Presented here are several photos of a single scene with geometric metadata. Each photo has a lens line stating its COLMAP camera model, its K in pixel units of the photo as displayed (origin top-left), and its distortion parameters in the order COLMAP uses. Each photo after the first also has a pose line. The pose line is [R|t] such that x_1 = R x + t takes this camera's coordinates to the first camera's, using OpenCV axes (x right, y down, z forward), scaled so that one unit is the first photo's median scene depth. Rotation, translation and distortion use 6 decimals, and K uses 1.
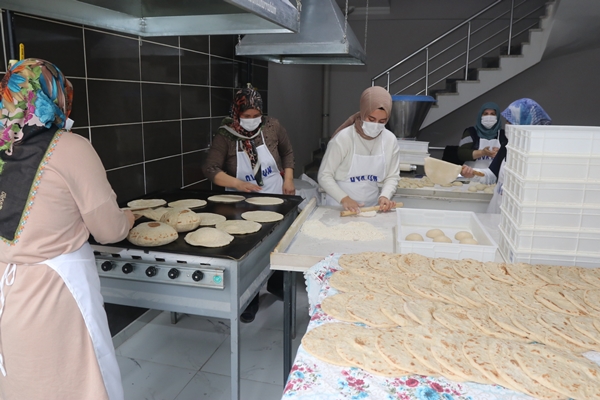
lens RADIAL K [[488.6, 0, 298.9], [0, 488.6, 199.4], [0, 0, 1]] dist [-0.015922, 0.003986]
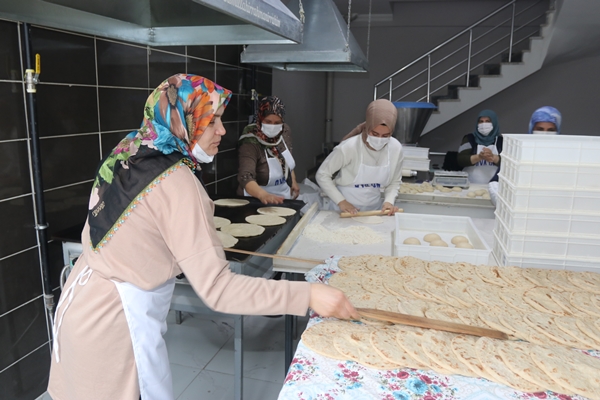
lens RADIAL K [[488.6, 0, 299.6], [0, 488.6, 199.9], [0, 0, 1]] dist [-0.015922, 0.003986]
pose [[0.999965, 0.006555, -0.005163, 0.002501], [-0.006587, 0.999959, -0.006220, -0.002001], [0.005123, 0.006254, 0.999967, -0.037710]]
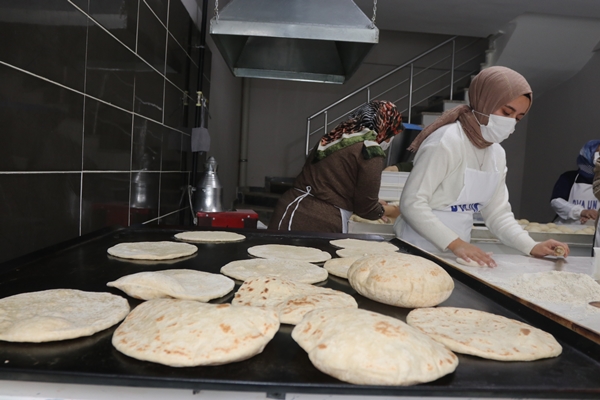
lens RADIAL K [[488.6, 0, 301.1], [0, 488.6, 198.4], [0, 0, 1]] dist [-0.015922, 0.003986]
pose [[0.959066, 0.020045, 0.282474, -0.297251], [0.018089, 0.991118, -0.131748, 0.028590], [-0.282606, 0.131465, 0.950185, 0.551652]]
